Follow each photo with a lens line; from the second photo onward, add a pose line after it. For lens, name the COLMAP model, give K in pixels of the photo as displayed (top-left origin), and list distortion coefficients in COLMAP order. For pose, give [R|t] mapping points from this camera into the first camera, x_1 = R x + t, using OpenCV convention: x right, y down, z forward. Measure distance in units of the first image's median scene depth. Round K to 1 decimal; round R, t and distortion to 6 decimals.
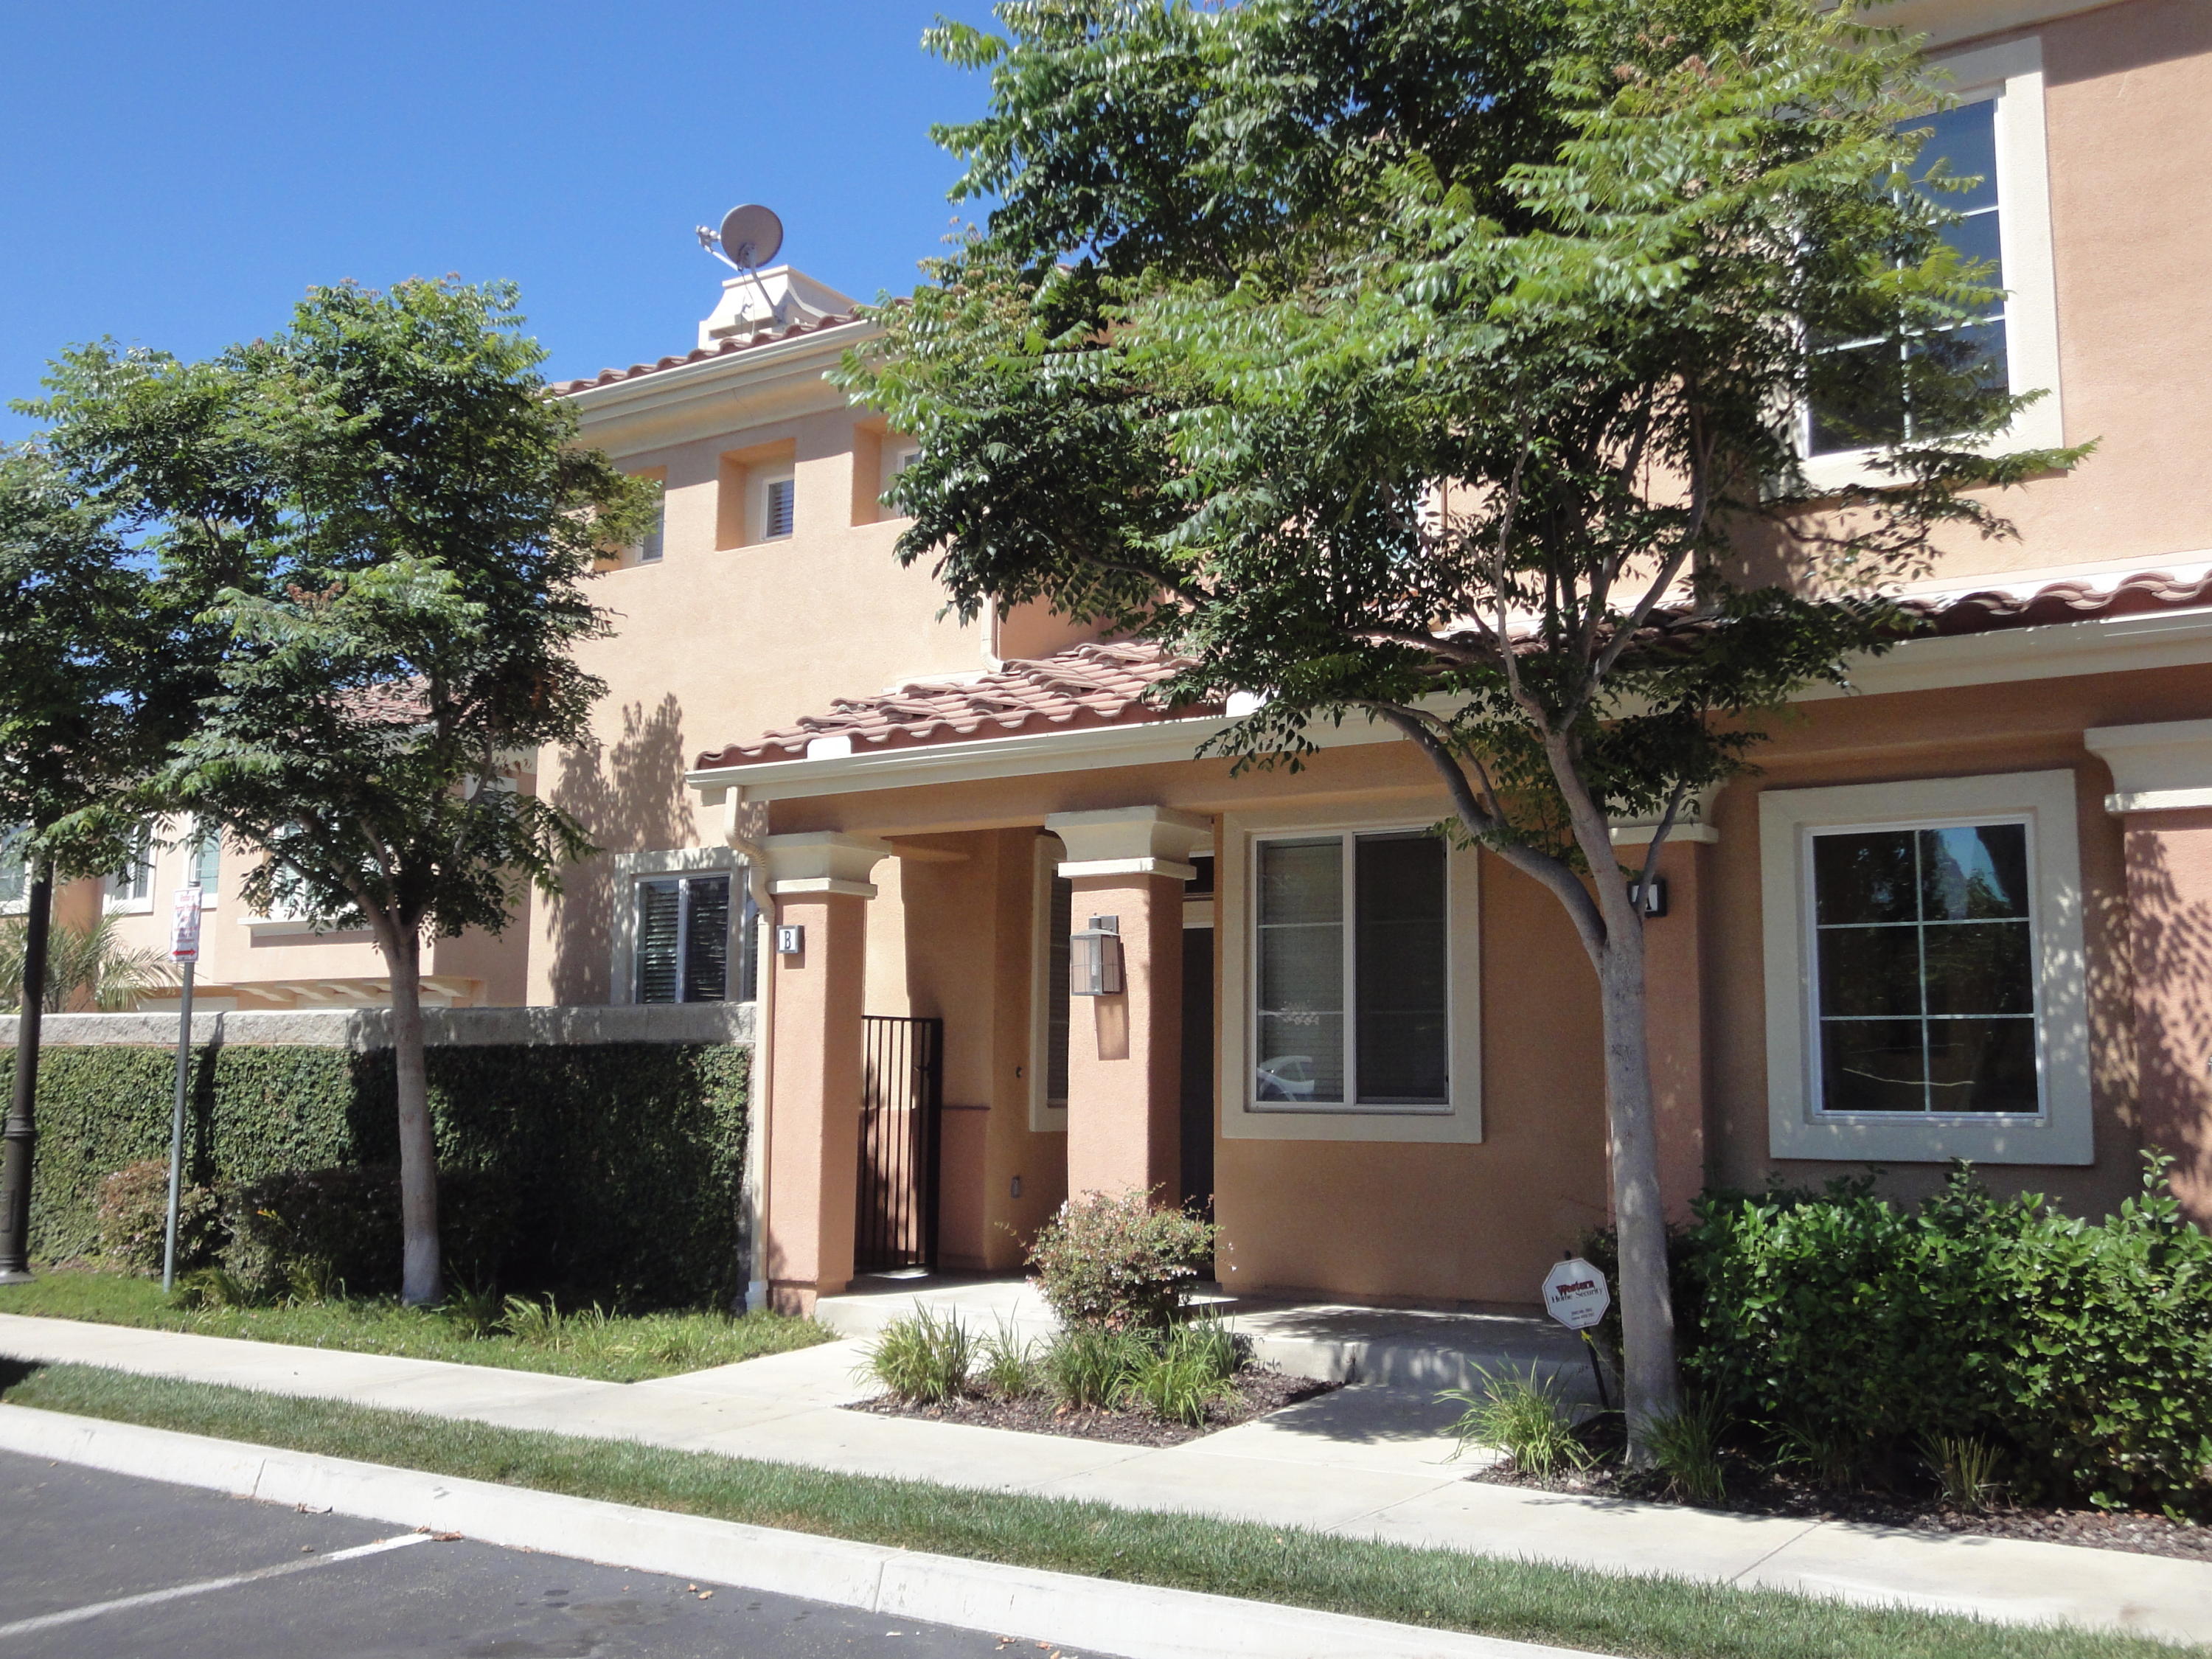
lens RADIAL K [[2049.3, 0, 1109.0], [0, 2049.3, 828.6], [0, 0, 1]] dist [-0.005702, 0.003736]
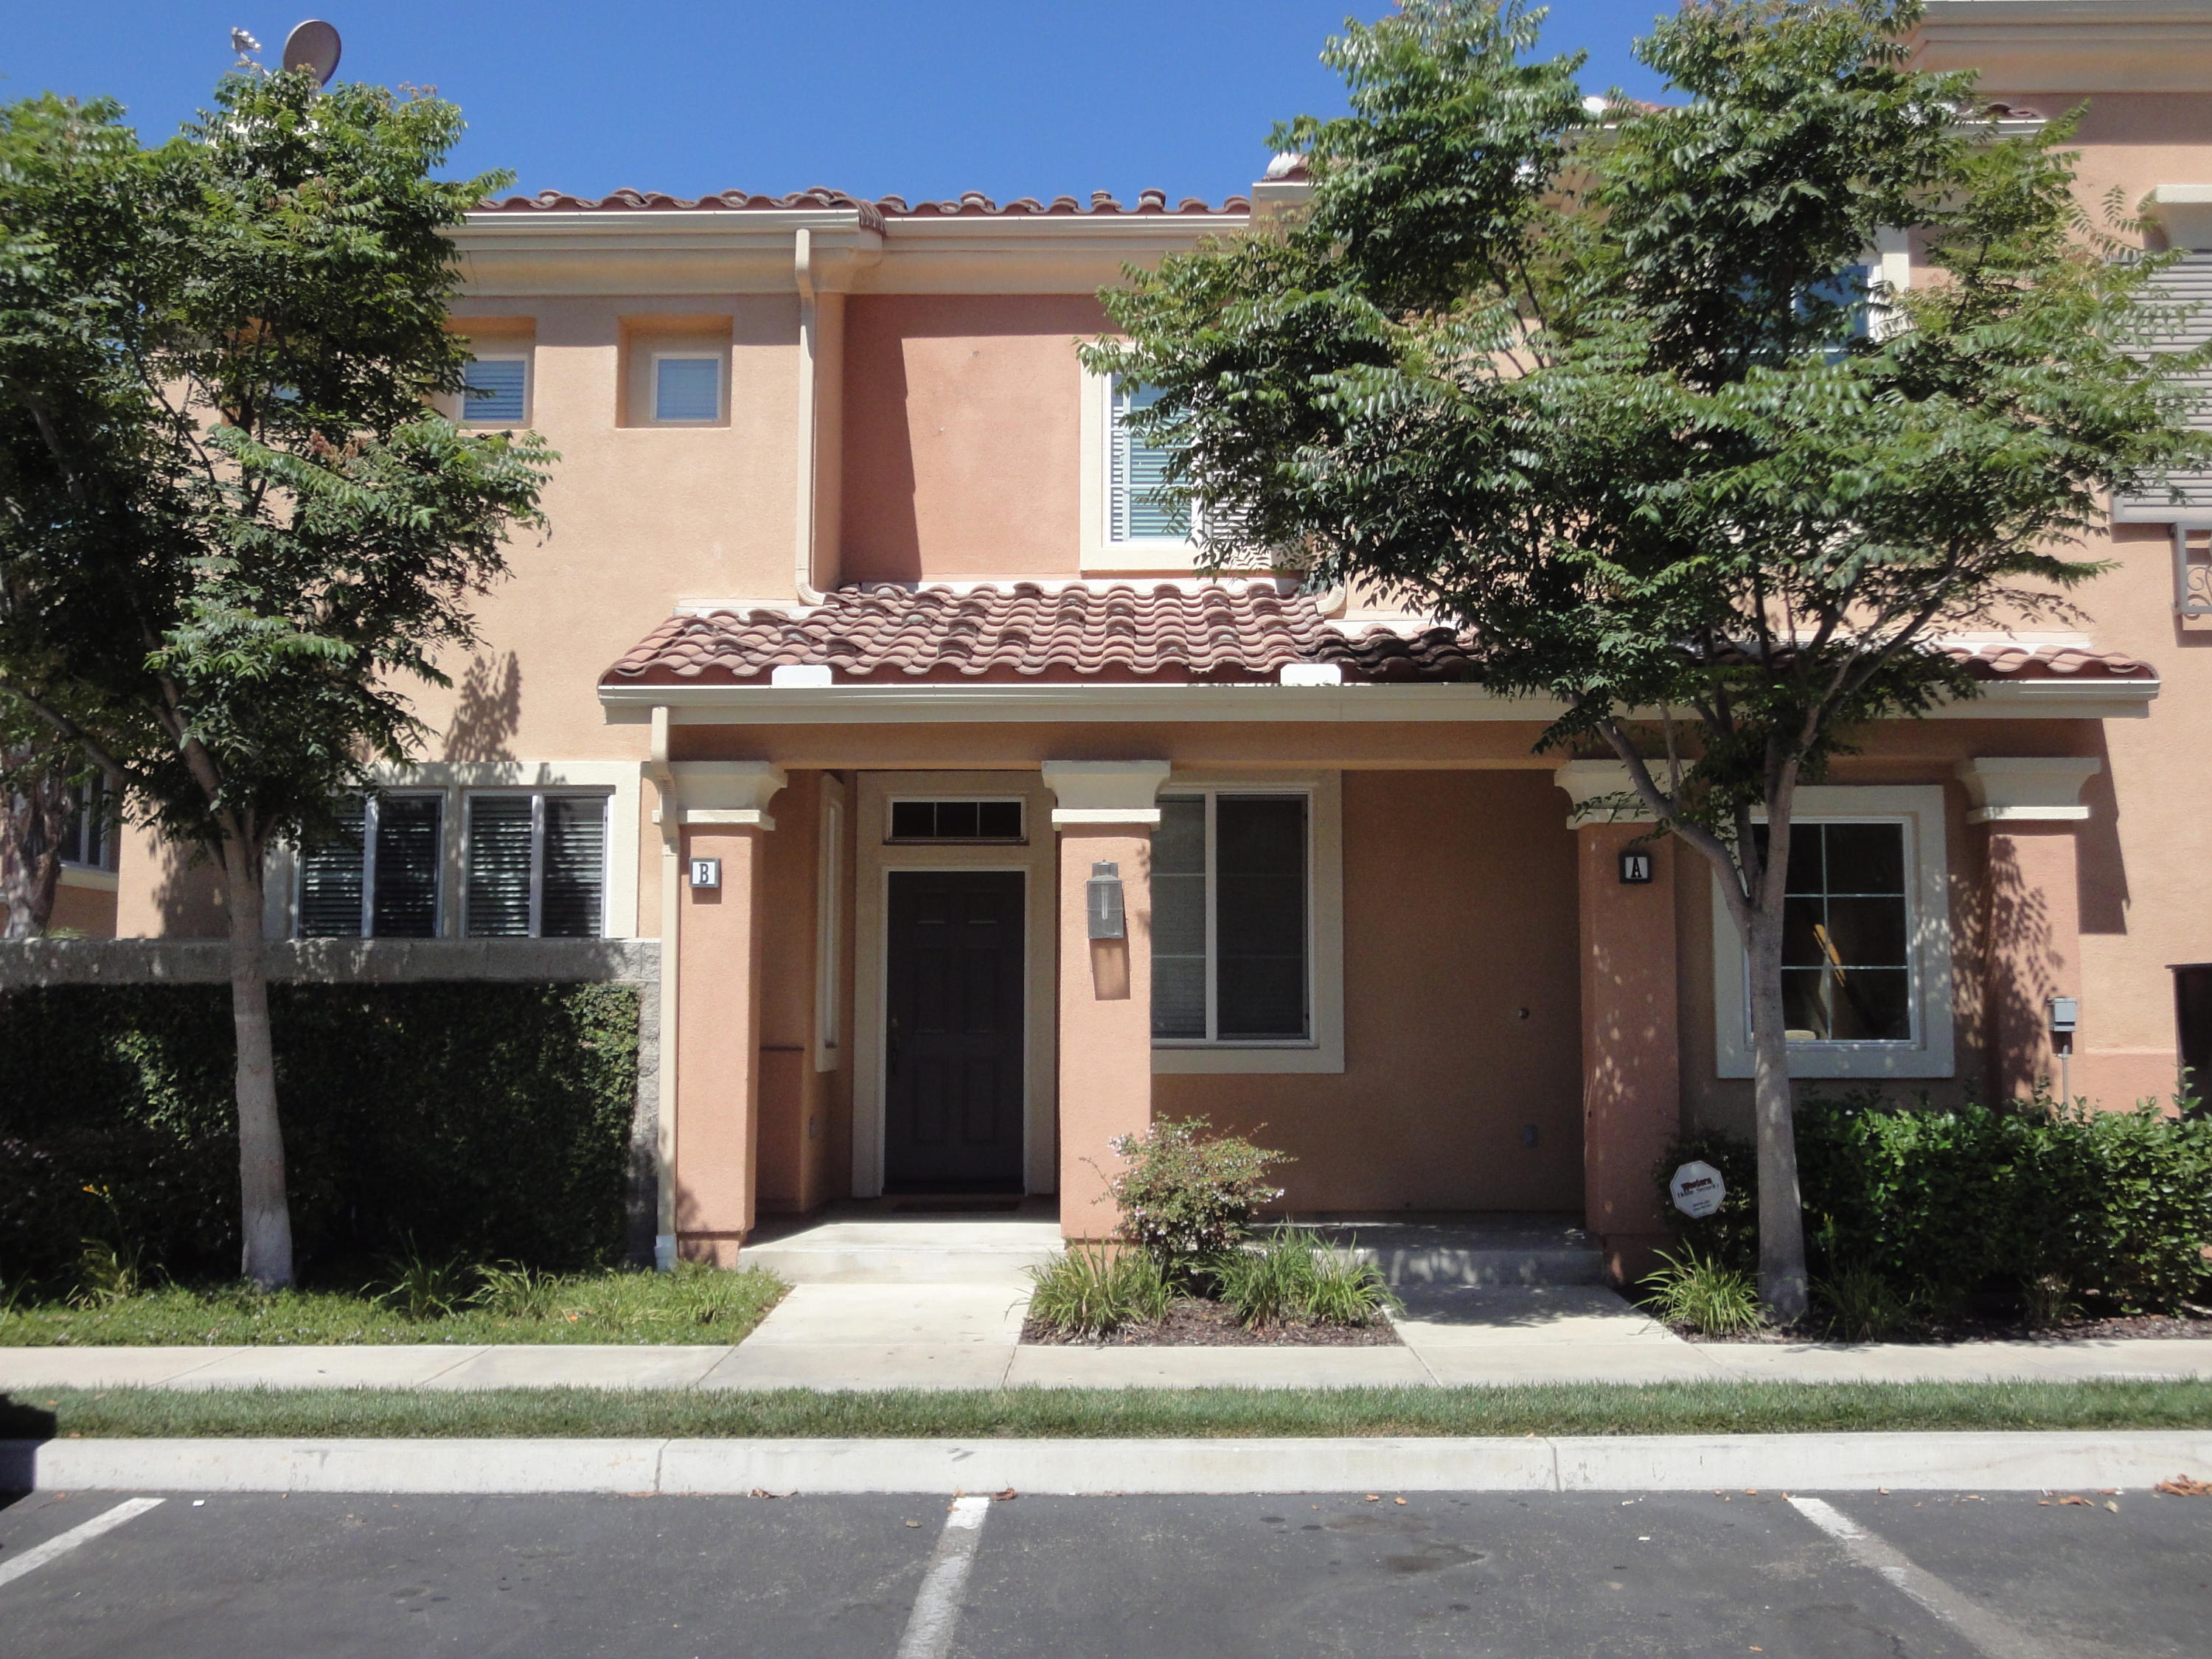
lens RADIAL K [[2049.3, 0, 1109.0], [0, 2049.3, 828.6], [0, 0, 1]] dist [-0.005702, 0.003736]
pose [[0.843460, 0.043346, 0.535440, -0.565109], [-0.060202, 0.998088, 0.014035, 0.010521], [-0.533808, -0.044073, 0.844457, 0.117762]]
